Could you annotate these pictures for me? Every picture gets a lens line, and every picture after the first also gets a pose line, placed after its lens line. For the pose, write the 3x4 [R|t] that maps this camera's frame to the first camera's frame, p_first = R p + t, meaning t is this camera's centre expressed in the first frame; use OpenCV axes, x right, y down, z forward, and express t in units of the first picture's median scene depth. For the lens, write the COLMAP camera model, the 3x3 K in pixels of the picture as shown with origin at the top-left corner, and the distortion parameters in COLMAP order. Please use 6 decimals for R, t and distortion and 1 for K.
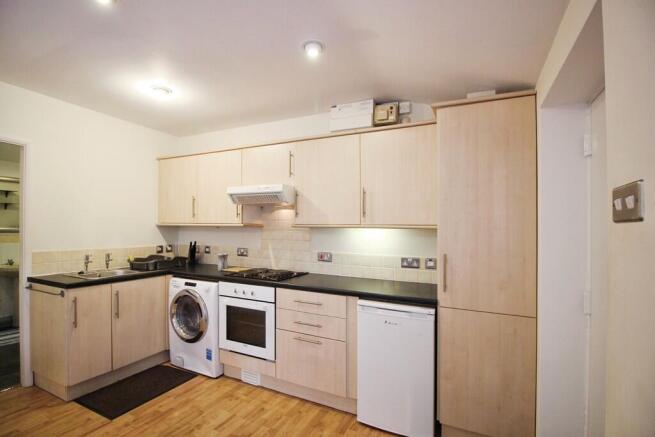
lens RADIAL K [[313.4, 0, 321.0], [0, 313.4, 225.1], [0, 0, 1]] dist [-0.009894, -0.001057]
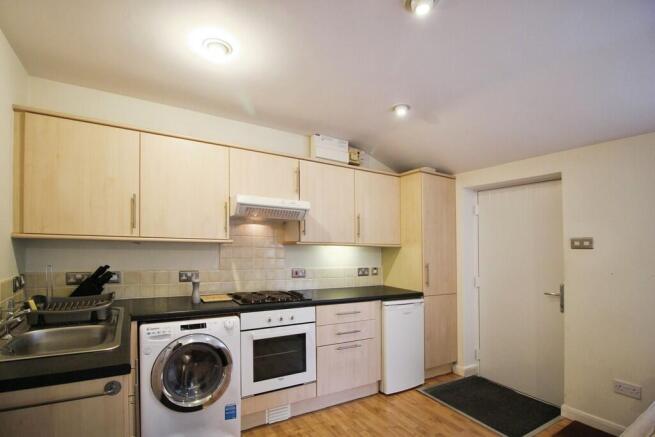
lens RADIAL K [[313.4, 0, 322.4], [0, 313.4, 231.0], [0, 0, 1]] dist [-0.009894, -0.001057]
pose [[0.543655, 0.036335, 0.838522, -0.927977], [-0.025234, 0.999318, -0.026943, -0.013176], [-0.838929, -0.006511, 0.544201, 0.416738]]
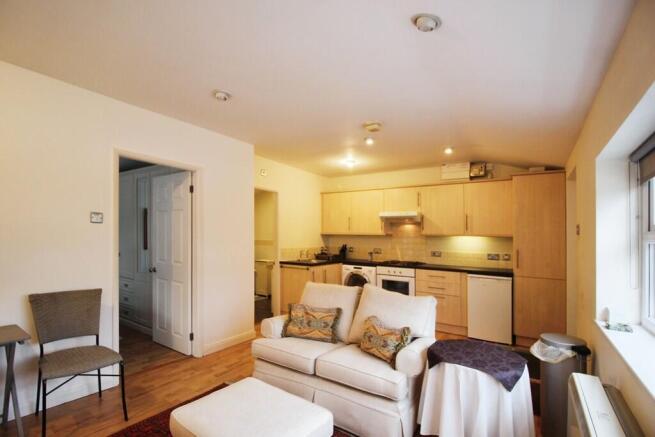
lens RADIAL K [[313.4, 0, 315.9], [0, 313.4, 229.5], [0, 0, 1]] dist [-0.009894, -0.001057]
pose [[0.987818, 0.001940, -0.155604, -0.410143], [-0.003934, 0.999914, -0.012511, -0.004867], [0.155566, 0.012970, 0.987740, -0.847705]]
